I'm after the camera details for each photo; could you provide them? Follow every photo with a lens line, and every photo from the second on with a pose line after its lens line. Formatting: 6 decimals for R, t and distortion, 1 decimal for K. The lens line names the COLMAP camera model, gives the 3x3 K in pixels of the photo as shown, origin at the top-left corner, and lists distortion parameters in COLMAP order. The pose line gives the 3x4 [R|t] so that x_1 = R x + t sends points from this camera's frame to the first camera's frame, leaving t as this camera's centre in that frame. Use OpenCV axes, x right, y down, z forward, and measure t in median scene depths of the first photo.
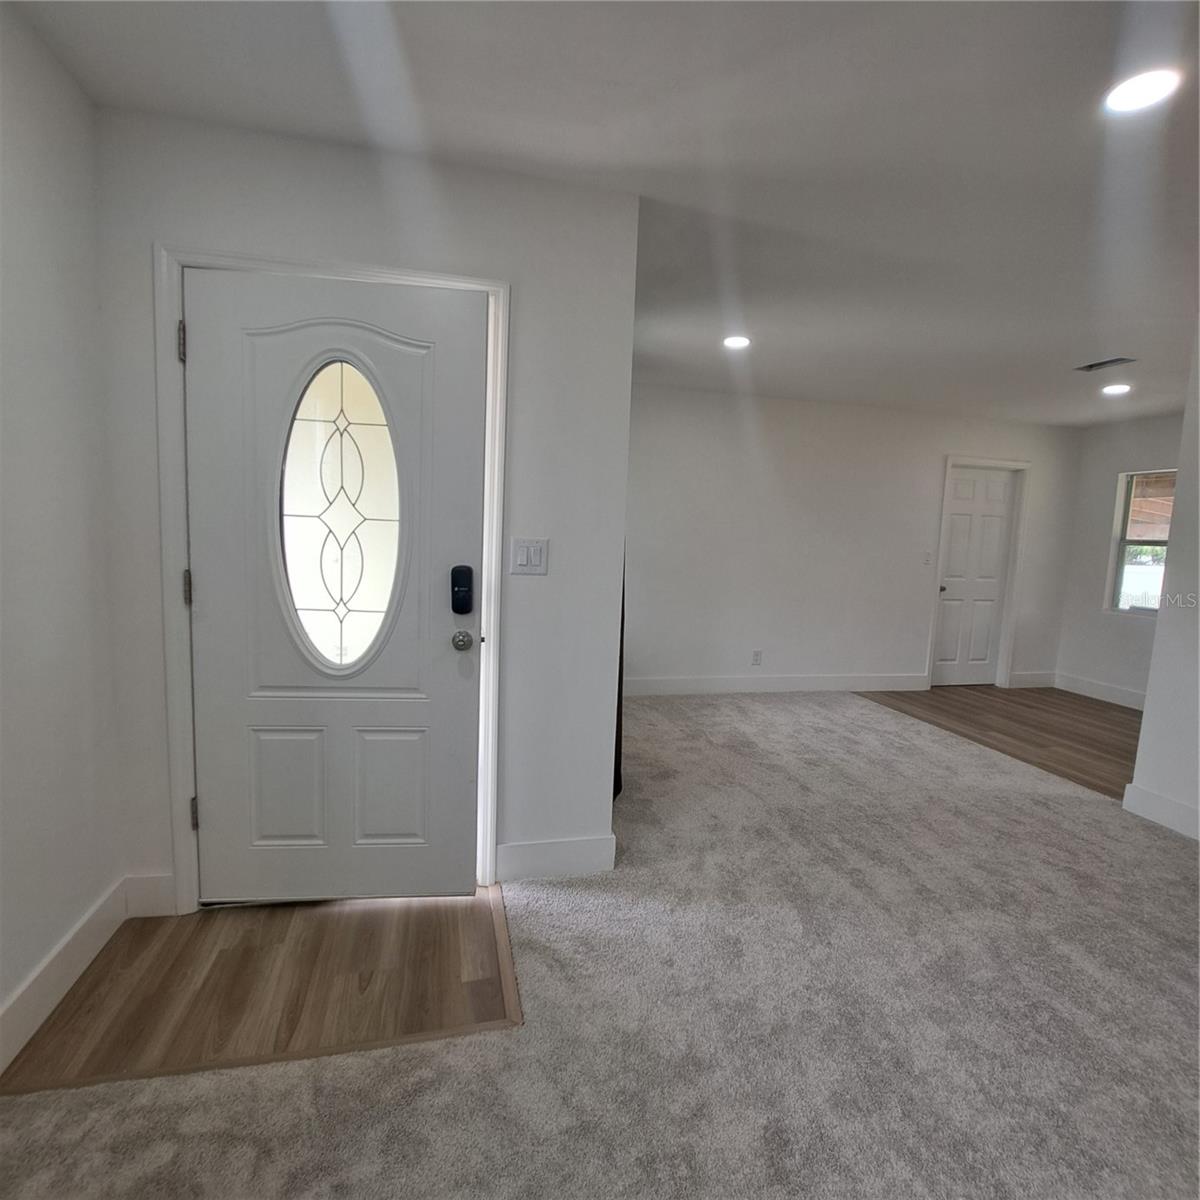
lens RADIAL K [[633.0, 0, 600.0], [0, 633.0, 600.0], [0, 0, 1]] dist [-0.004821, -0.006475]
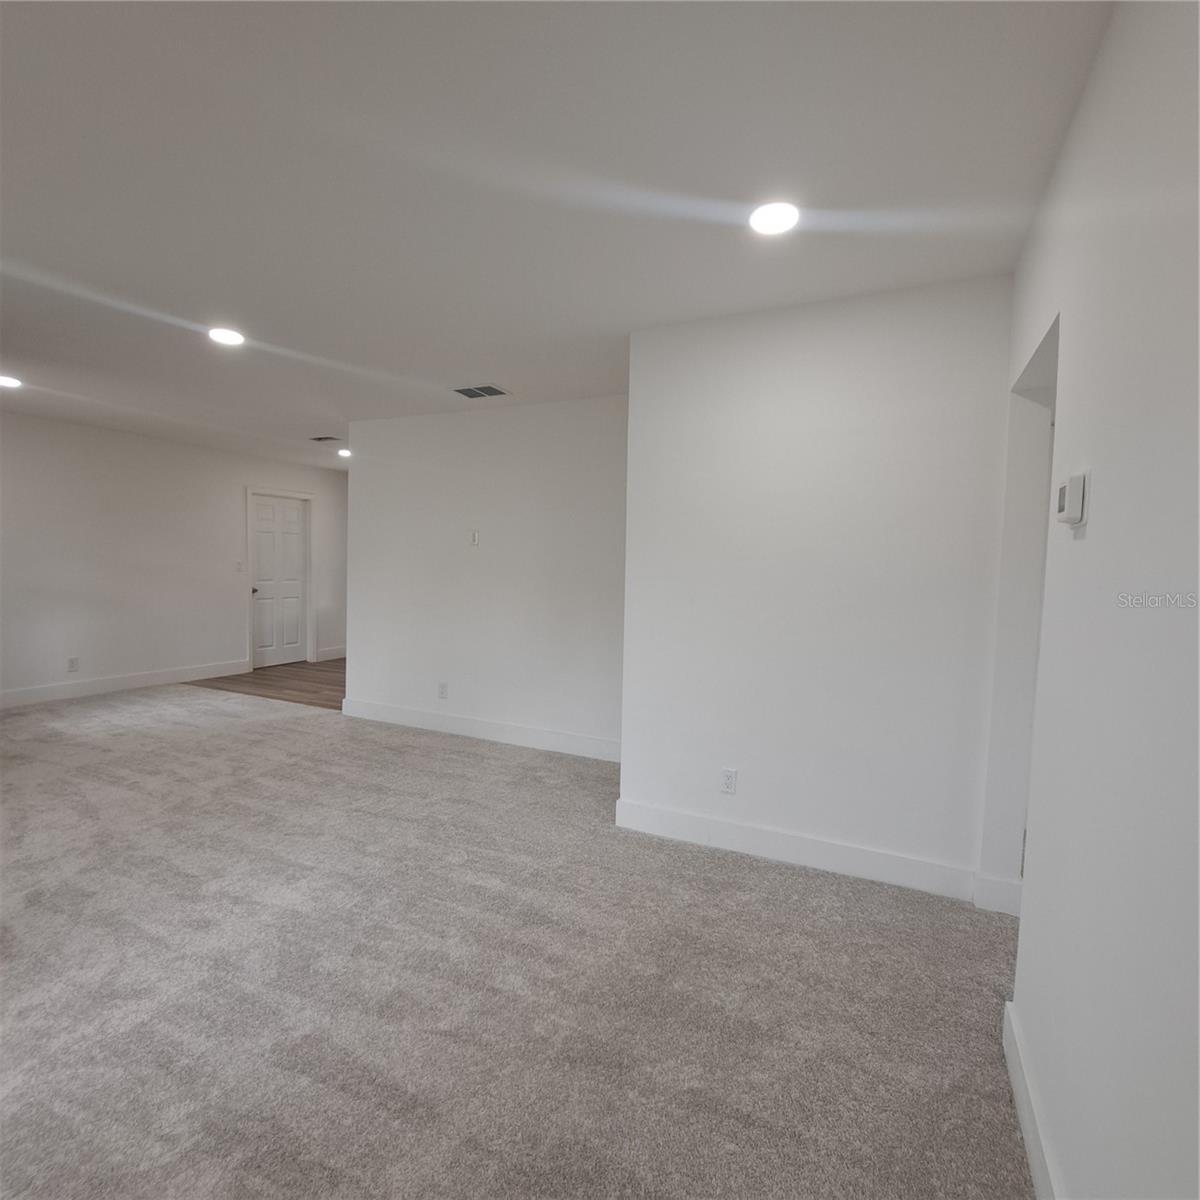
lens RADIAL K [[629.1, 0, 600.9], [0, 629.1, 606.6], [0, 0, 1]] dist [0.001989, -0.015603]
pose [[0.624760, -0.073572, 0.777343, -0.007800], [0.076878, 0.996510, 0.032528, 0.037766], [-0.777023, 0.039438, 0.628235, -0.467568]]
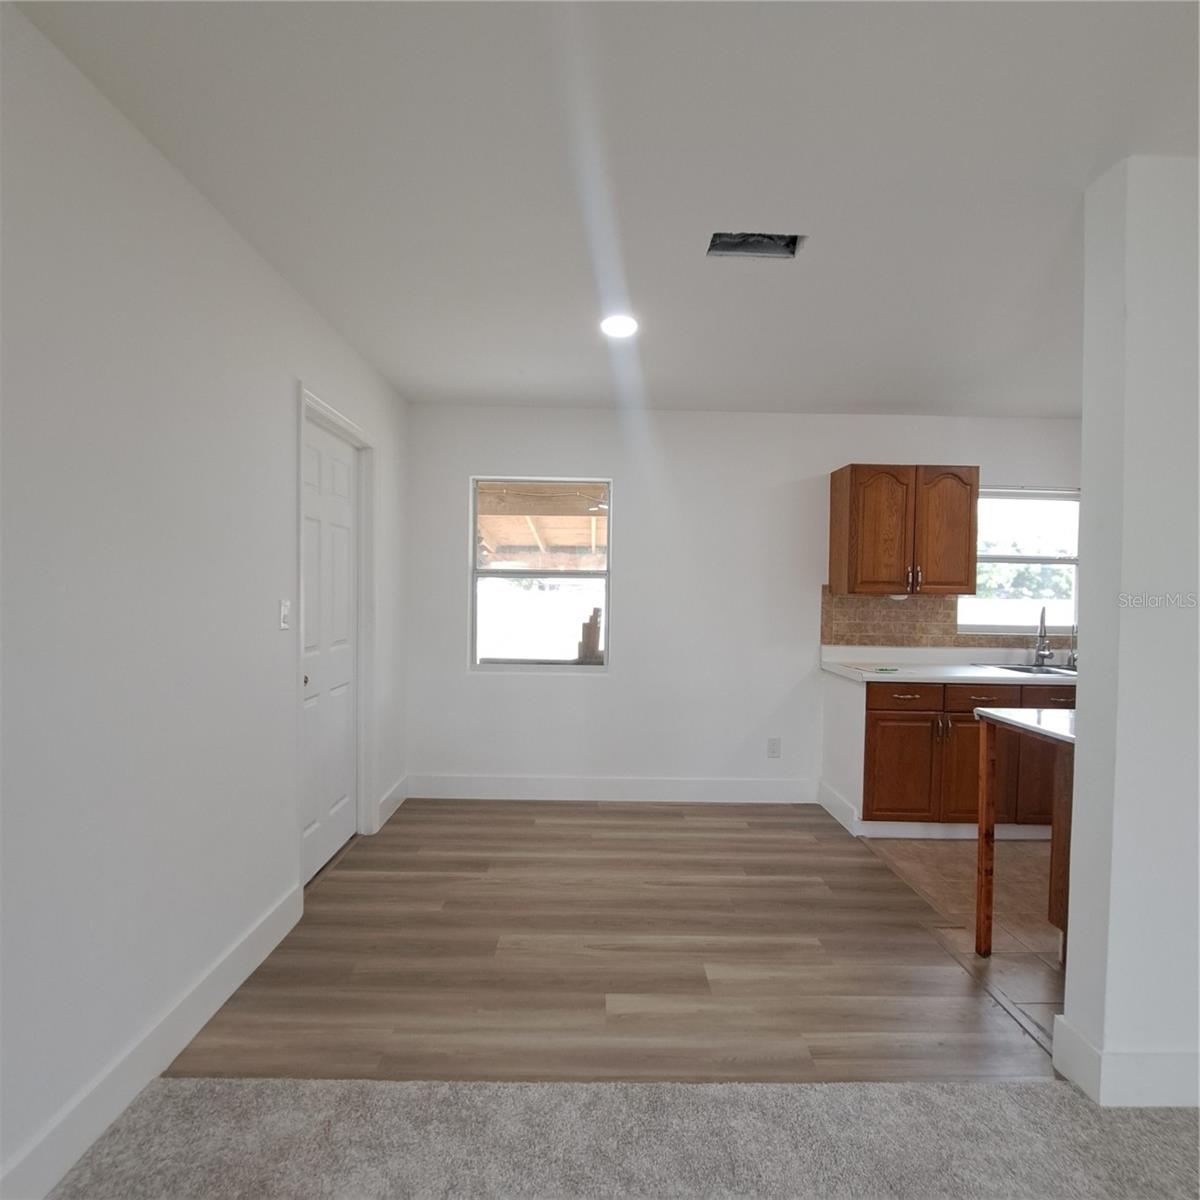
lens RADIAL K [[629.1, 0, 600.9], [0, 629.1, 606.6], [0, 0, 1]] dist [0.001989, -0.015603]
pose [[0.223724, -0.057724, 0.972942, 0.227590], [0.089104, 0.995276, 0.038560, -0.096765], [-0.970571, 0.078066, 0.227810, 0.991051]]
